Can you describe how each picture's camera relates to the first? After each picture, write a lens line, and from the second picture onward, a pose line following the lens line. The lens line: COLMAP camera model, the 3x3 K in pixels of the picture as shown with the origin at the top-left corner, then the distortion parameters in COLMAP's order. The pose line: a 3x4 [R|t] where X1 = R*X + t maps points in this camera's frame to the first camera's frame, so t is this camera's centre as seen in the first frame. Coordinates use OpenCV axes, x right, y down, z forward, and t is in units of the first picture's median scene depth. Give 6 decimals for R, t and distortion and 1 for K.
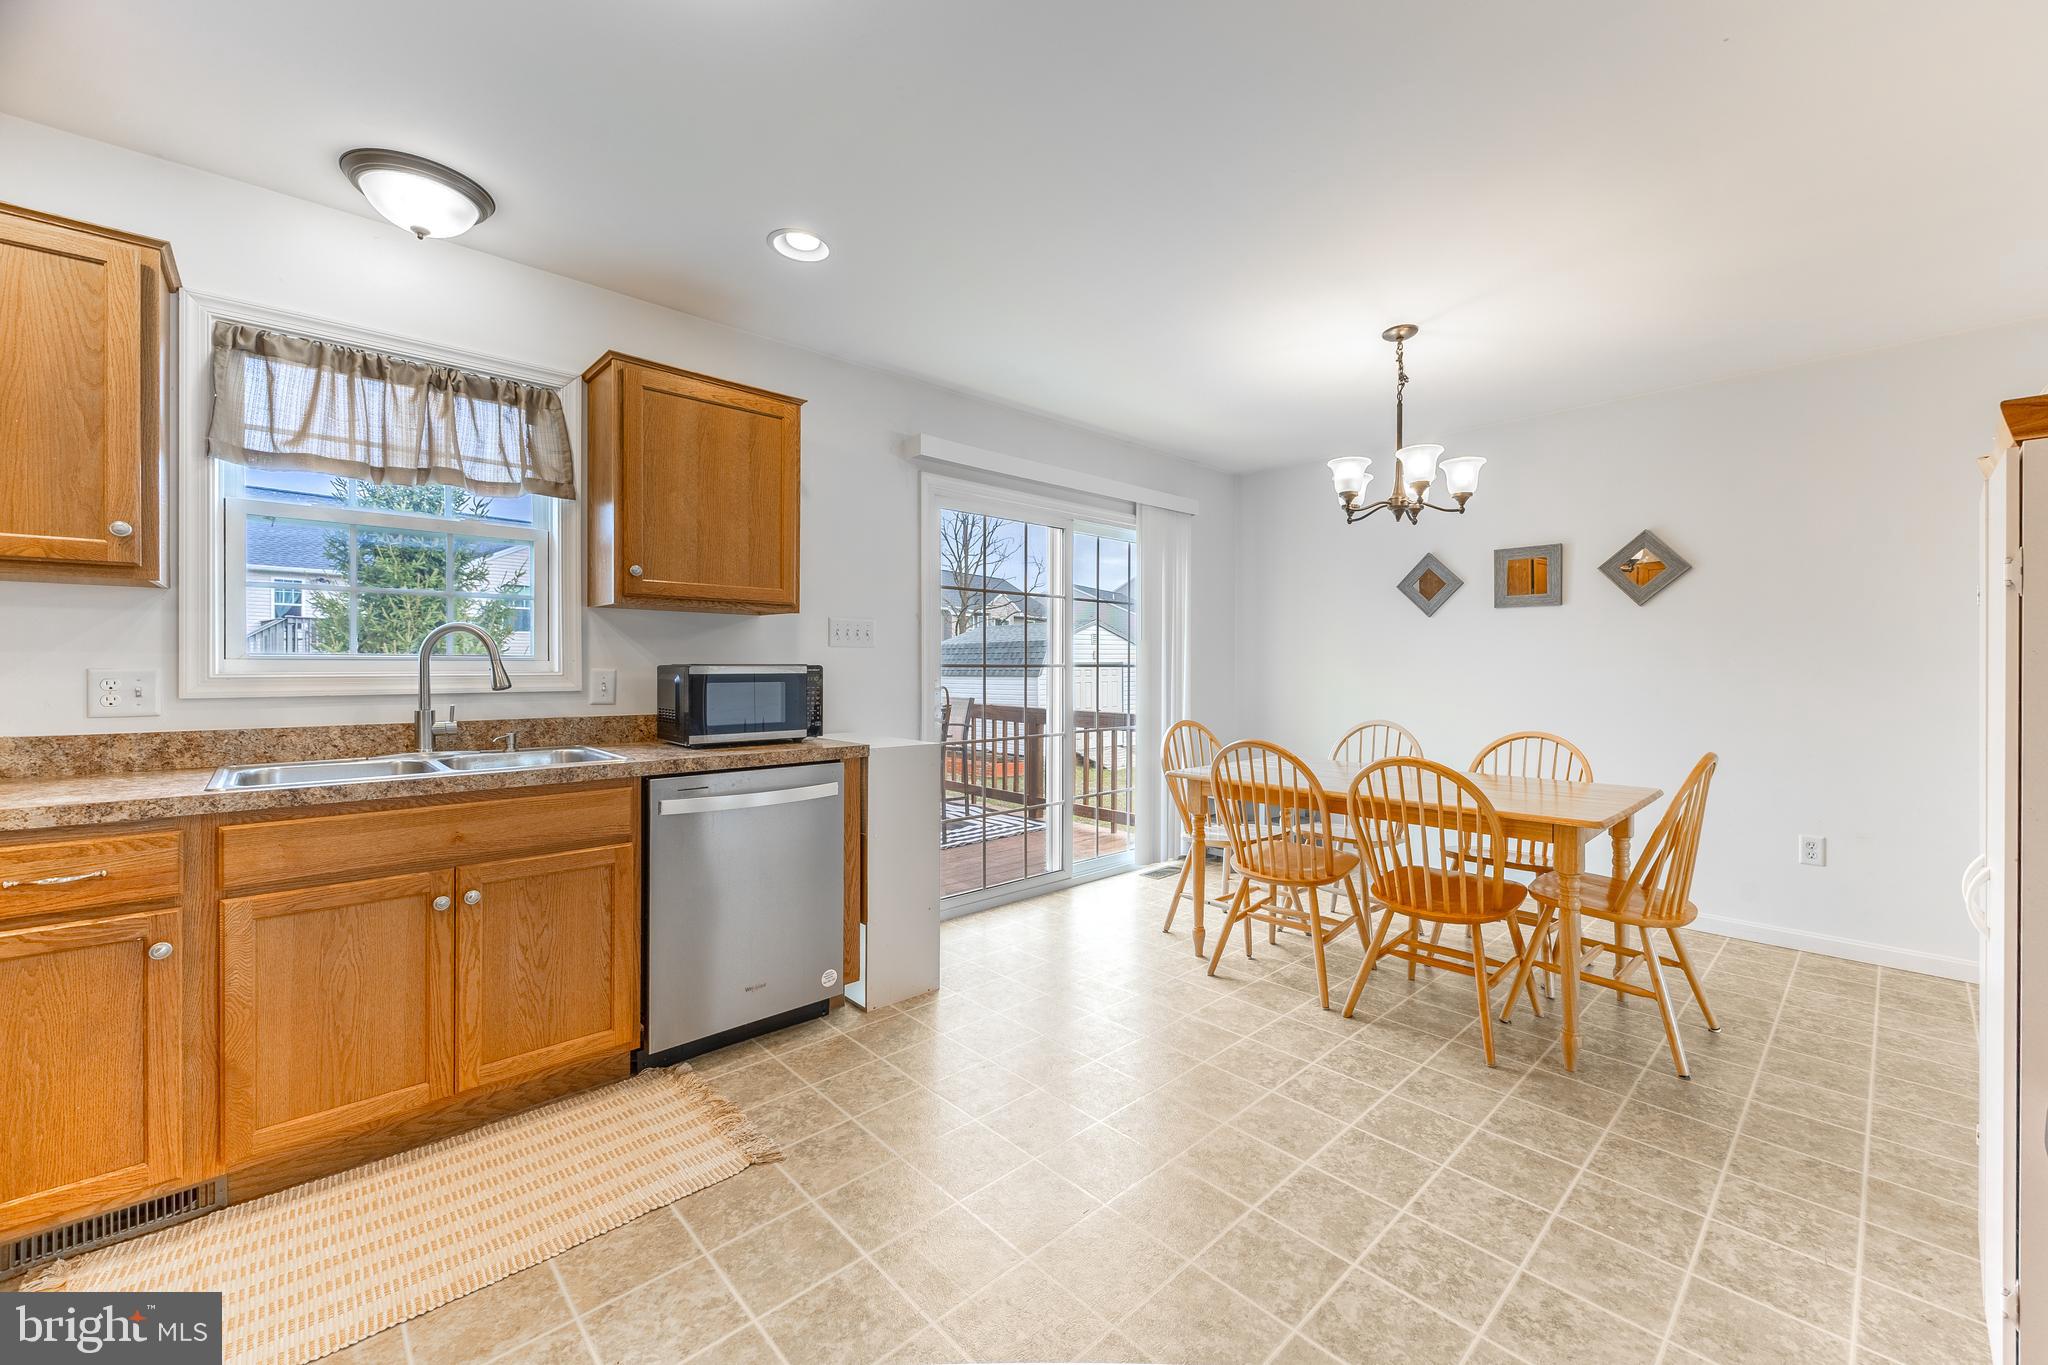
lens RADIAL K [[792.0, 0, 1019.8], [0, 792.0, 666.1], [0, 0, 1]] dist [-0.012786, -0.000147]
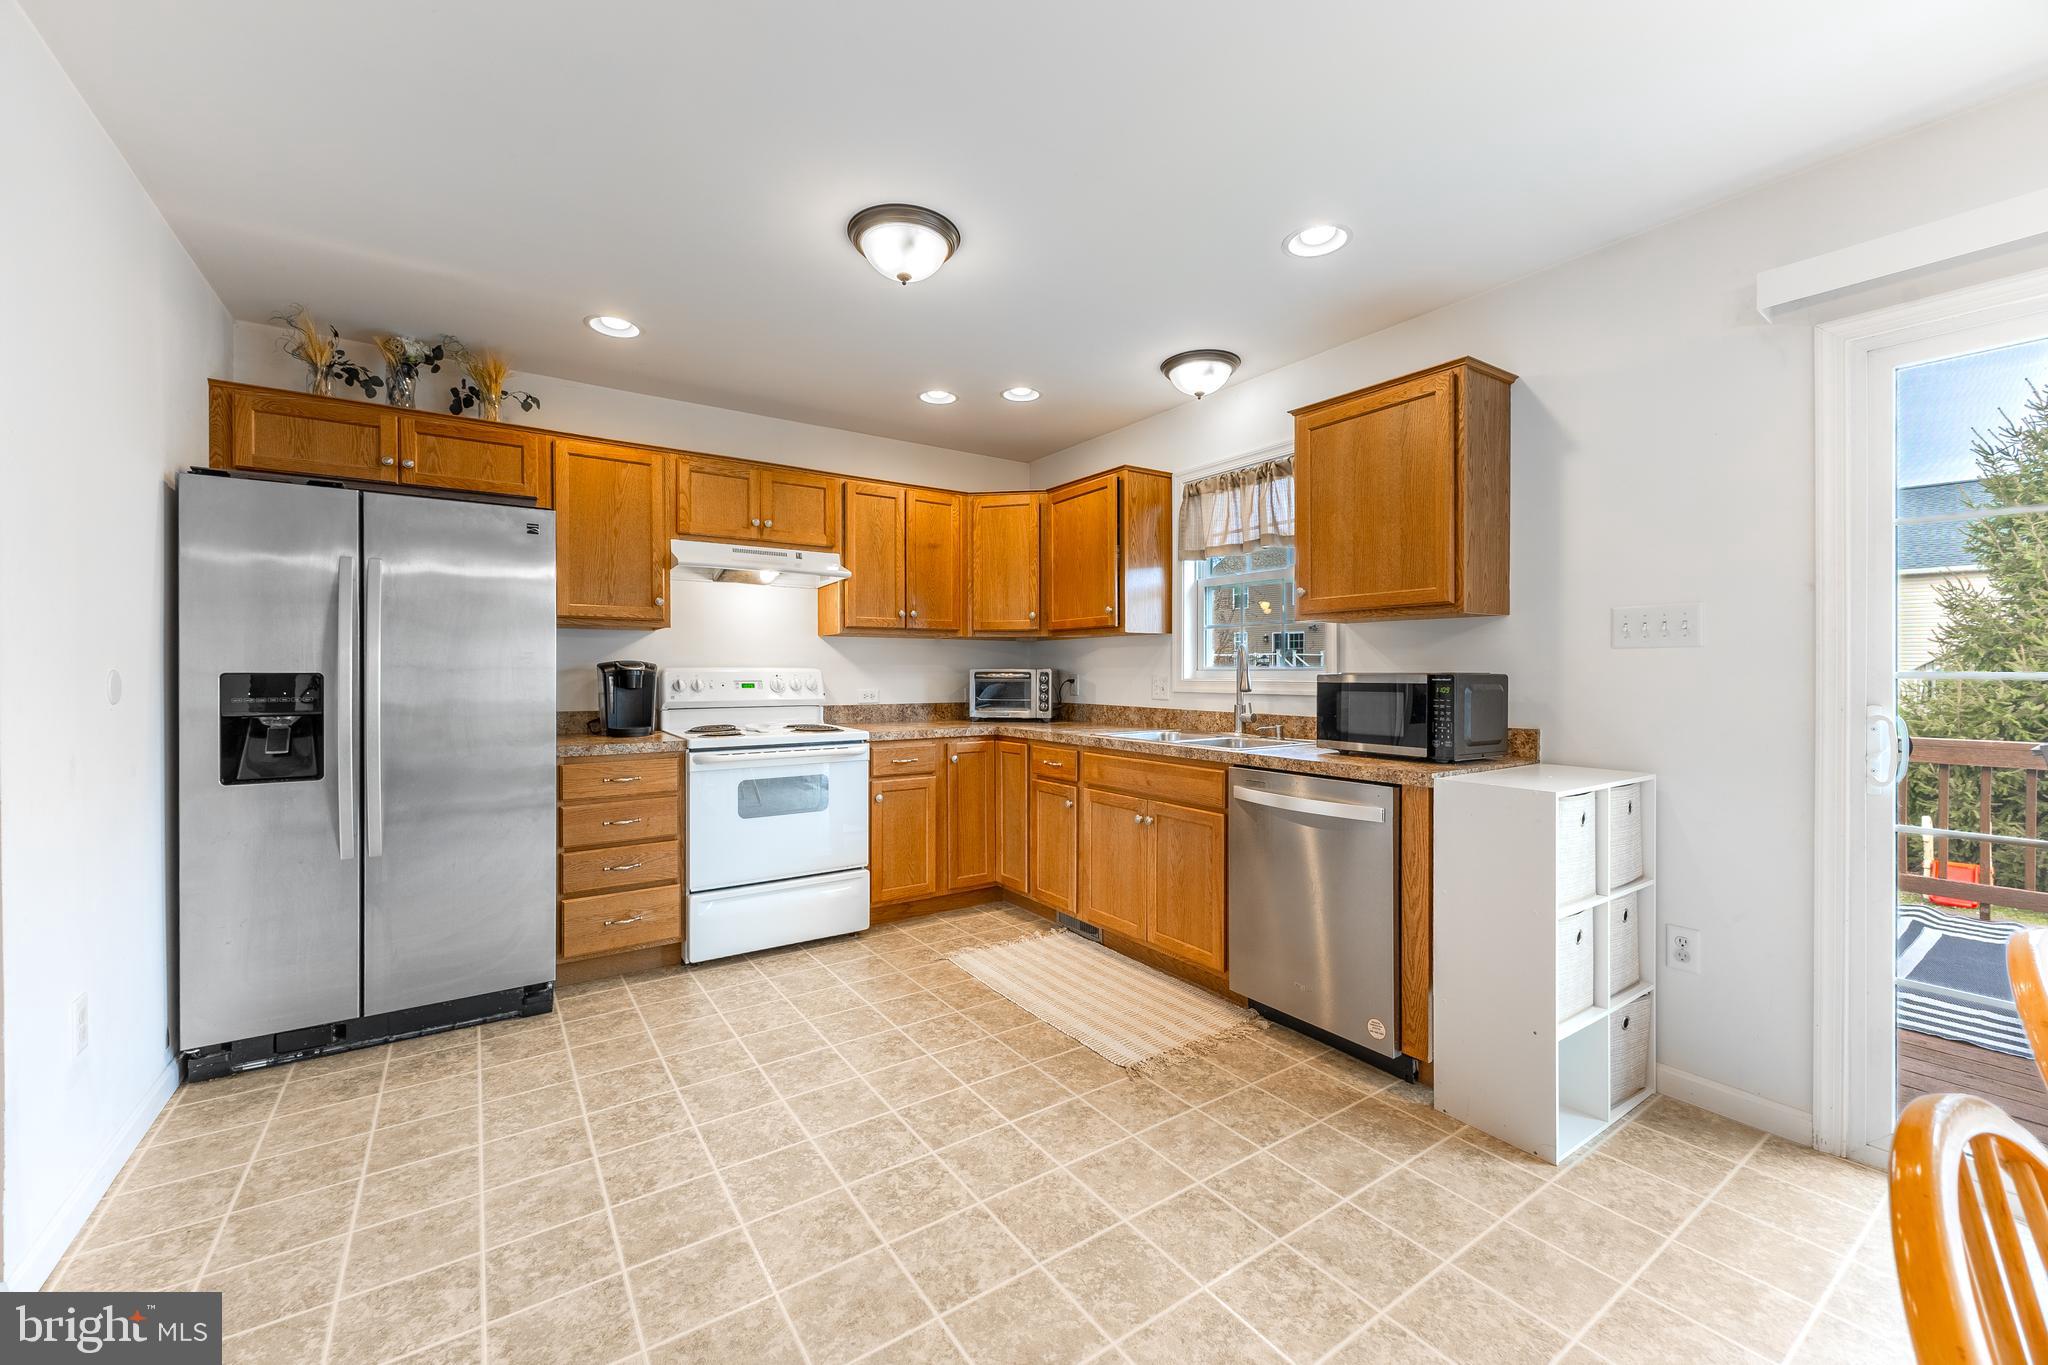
lens RADIAL K [[820.0, 0, 1017.5], [0, 820.0, 630.7], [0, 0, 1]] dist [0.009988, 0.000049]
pose [[-0.145902, -0.056777, -0.987668, 0.893117], [-0.005418, 0.998383, -0.056593, 0.007713], [0.989284, -0.002906, -0.145974, 0.881909]]
